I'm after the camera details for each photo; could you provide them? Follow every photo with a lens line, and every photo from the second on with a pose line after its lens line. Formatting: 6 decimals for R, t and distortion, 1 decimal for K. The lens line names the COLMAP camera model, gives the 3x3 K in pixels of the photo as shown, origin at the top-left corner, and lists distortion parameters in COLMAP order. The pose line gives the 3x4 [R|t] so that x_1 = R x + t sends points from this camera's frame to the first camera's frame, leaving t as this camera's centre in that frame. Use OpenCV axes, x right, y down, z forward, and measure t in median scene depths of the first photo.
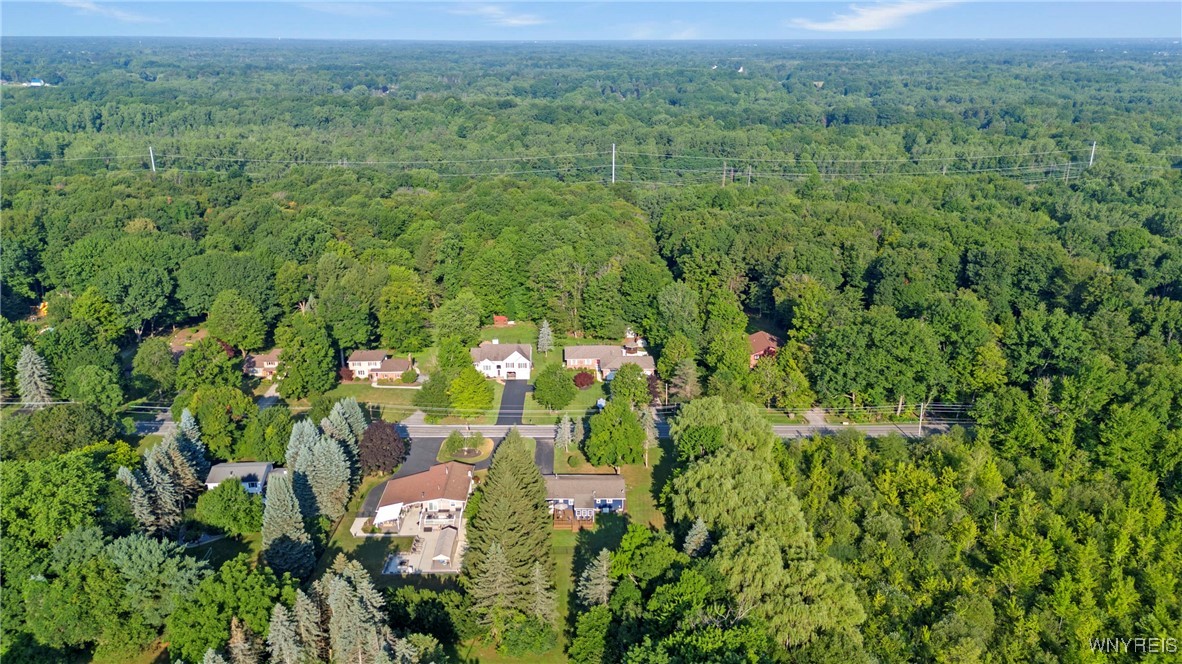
lens RADIAL K [[861.2, 0, 591.0], [0, 861.2, 332.0], [0, 0, 1]] dist [0.088904, -0.109508]
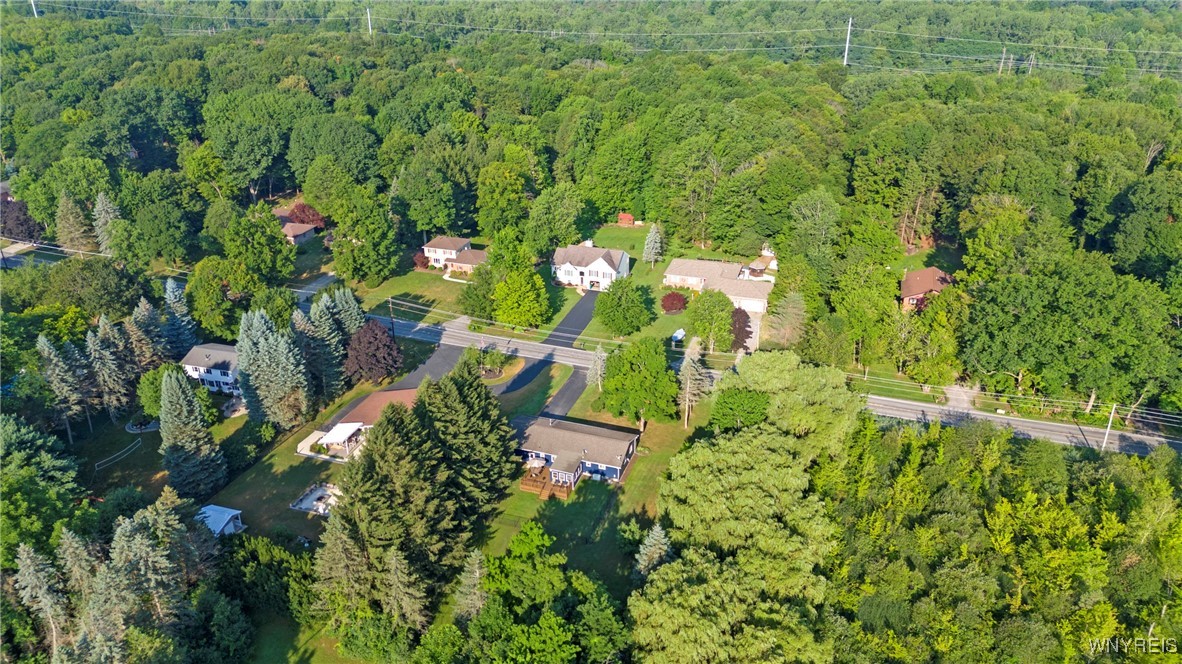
lens RADIAL K [[861.2, 0, 591.0], [0, 861.2, 332.0], [0, 0, 1]] dist [0.088904, -0.109508]
pose [[0.943495, 0.140459, -0.300147, 0.162298], [-0.103608, 0.985355, 0.135427, -0.018094], [0.314773, -0.096677, 0.944231, 0.204848]]
